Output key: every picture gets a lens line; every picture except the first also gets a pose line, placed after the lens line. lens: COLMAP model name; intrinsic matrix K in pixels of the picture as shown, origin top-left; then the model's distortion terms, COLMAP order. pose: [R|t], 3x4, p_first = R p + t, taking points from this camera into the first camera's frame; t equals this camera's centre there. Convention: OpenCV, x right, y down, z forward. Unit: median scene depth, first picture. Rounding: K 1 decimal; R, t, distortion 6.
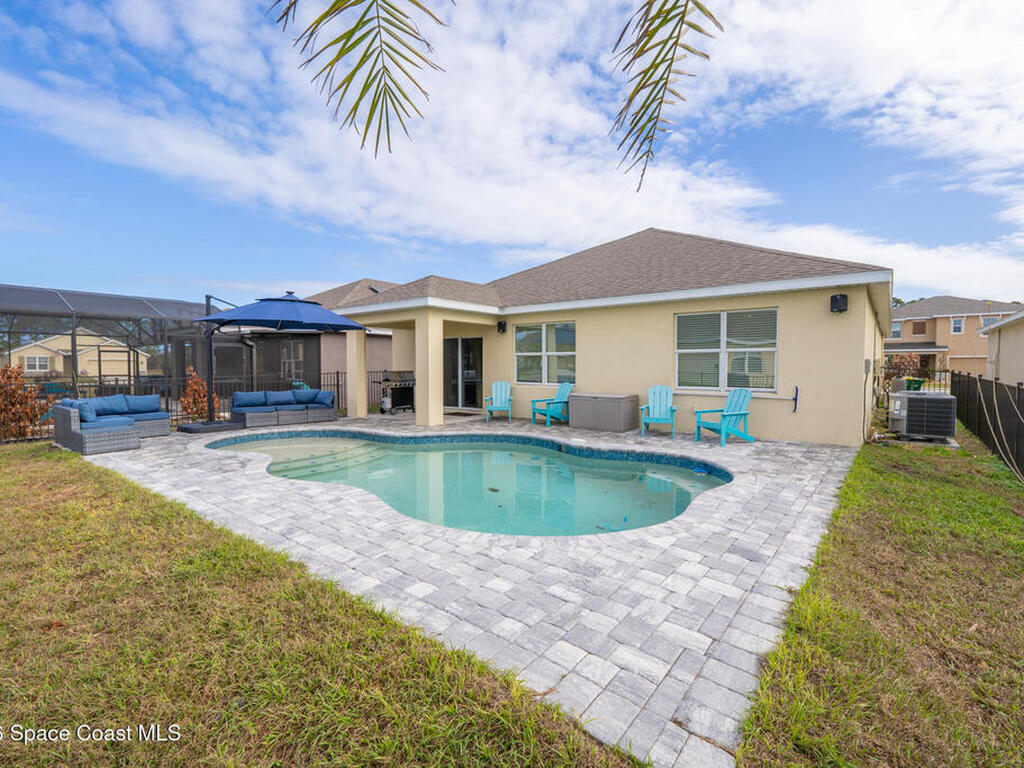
lens RADIAL K [[480.2, 0, 497.2], [0, 480.2, 385.2], [0, 0, 1]] dist [0.010459, -0.000307]
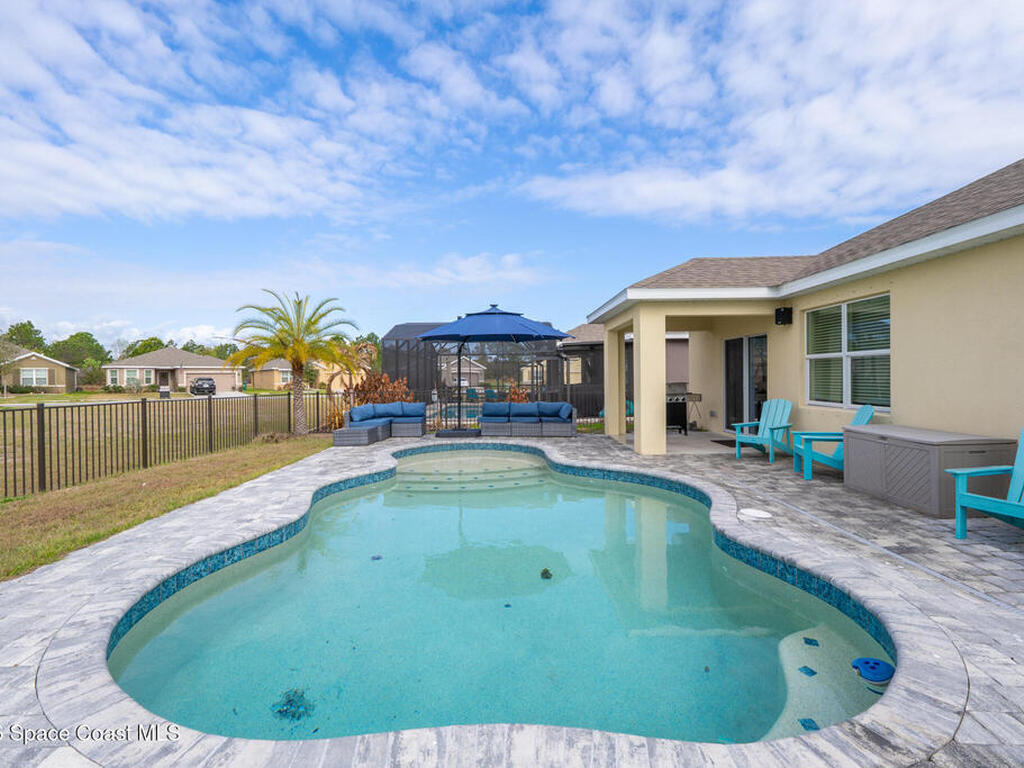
lens RADIAL K [[477.8, 0, 512.0], [0, 477.8, 384.0], [0, 0, 1]] dist [0.002806, 0.000713]
pose [[0.632467, 0.003619, -0.774579, 0.306951], [-0.020551, 0.999715, -0.012110, -0.014565], [0.774314, 0.023578, 0.632362, 0.328329]]
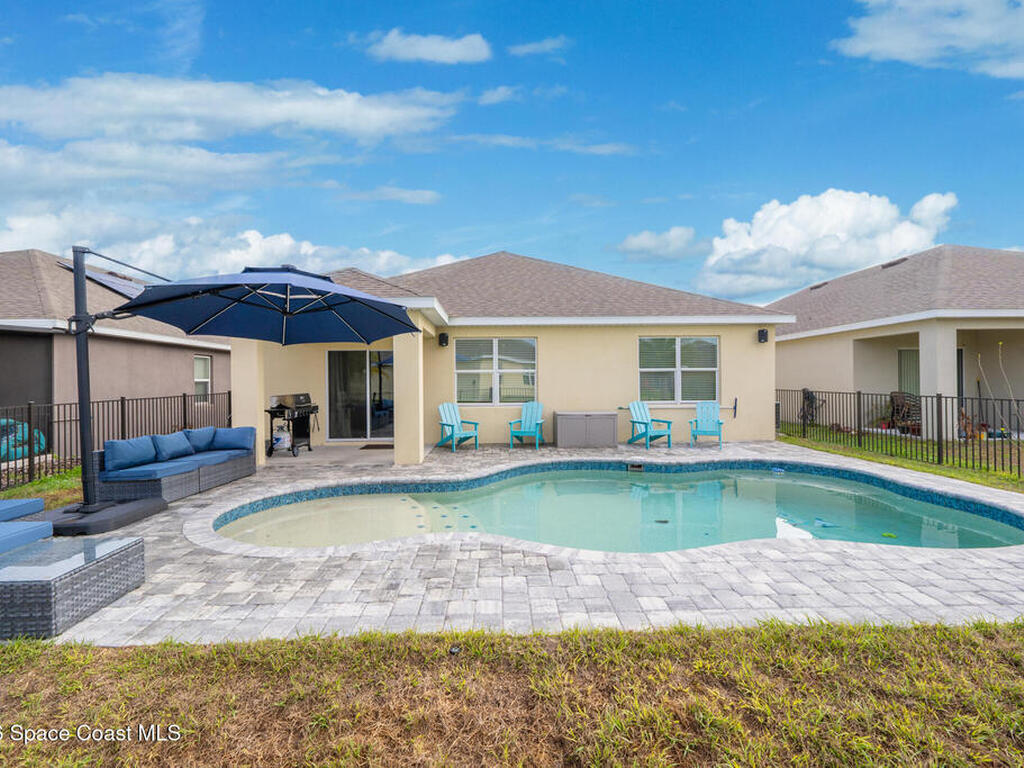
lens RADIAL K [[483.2, 0, 506.5], [0, 483.2, 381.1], [0, 0, 1]] dist [0.002267, 0.000079]
pose [[0.760183, -0.003573, 0.649699, -0.509814], [0.037031, 0.998598, -0.037838, -0.011918], [-0.648652, 0.052823, 0.759250, 0.305671]]
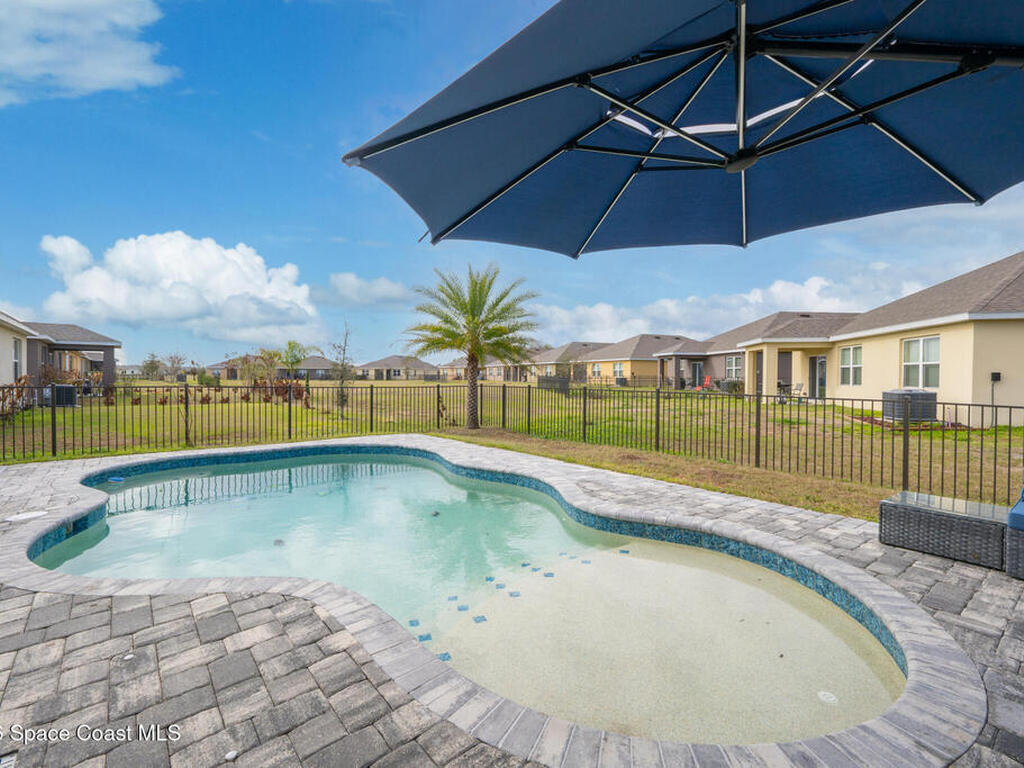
lens RADIAL K [[476.3, 0, 494.6], [0, 476.3, 384.1], [0, 0, 1]] dist [0.004788, 0.000203]
pose [[-0.973995, -0.011484, 0.226278, -0.310101], [0.001770, 0.998298, 0.058287, -0.037214], [-0.226562, 0.057172, -0.972317, 1.020091]]
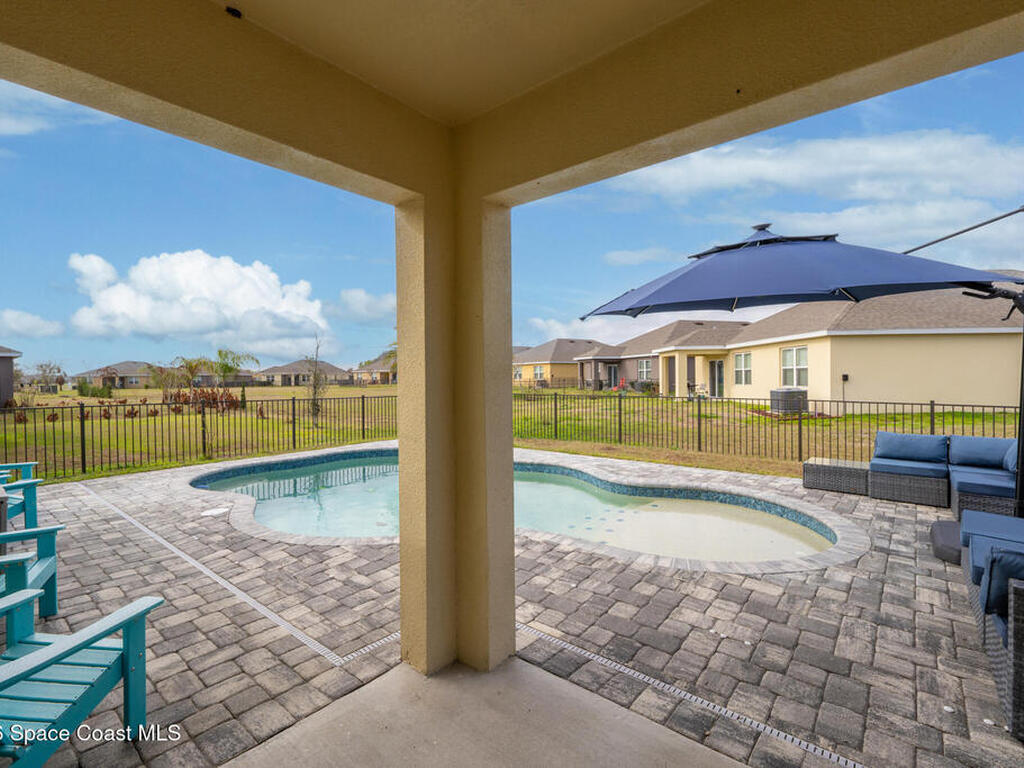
lens RADIAL K [[480.2, 0, 497.2], [0, 480.2, 385.2], [0, 0, 1]] dist [0.010459, -0.000307]
pose [[-0.999427, 0.009348, 0.032518, -0.167312], [0.011213, 0.998275, 0.057638, -0.061347], [-0.031923, 0.057969, -0.997808, 1.198064]]
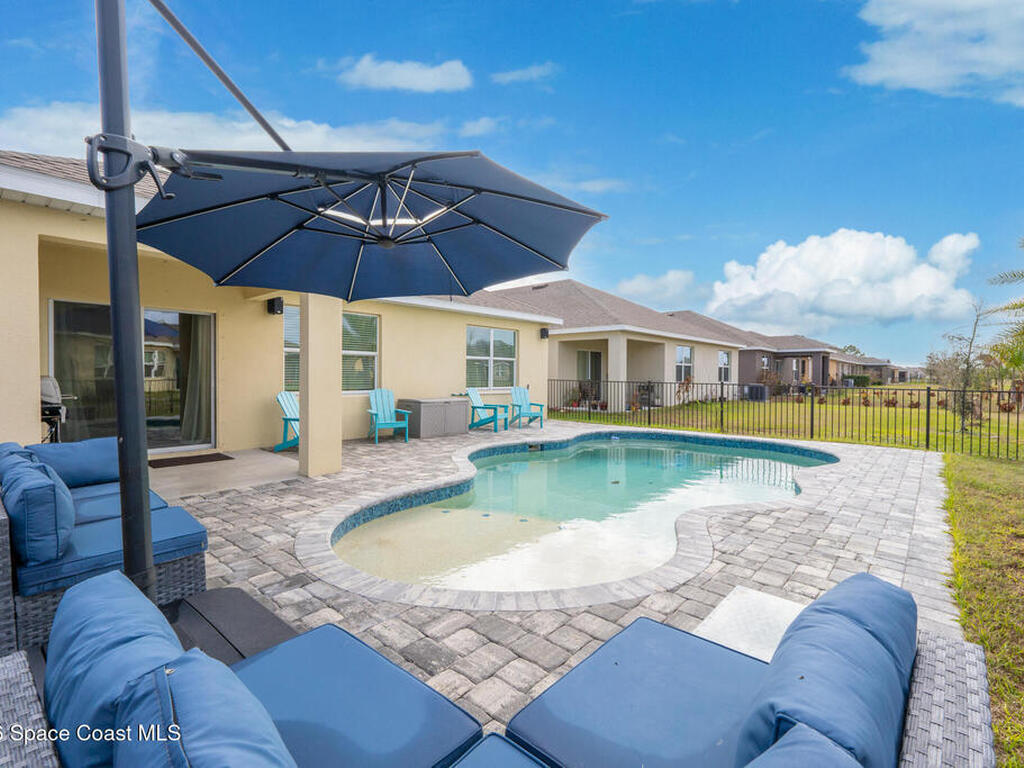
lens RADIAL K [[477.8, 0, 512.0], [0, 477.8, 384.0], [0, 0, 1]] dist [0.002806, 0.000713]
pose [[0.045362, -0.019094, 0.998788, -0.663638], [0.036334, 0.999187, 0.017451, -0.019449], [-0.998310, 0.035498, 0.046019, 0.730807]]
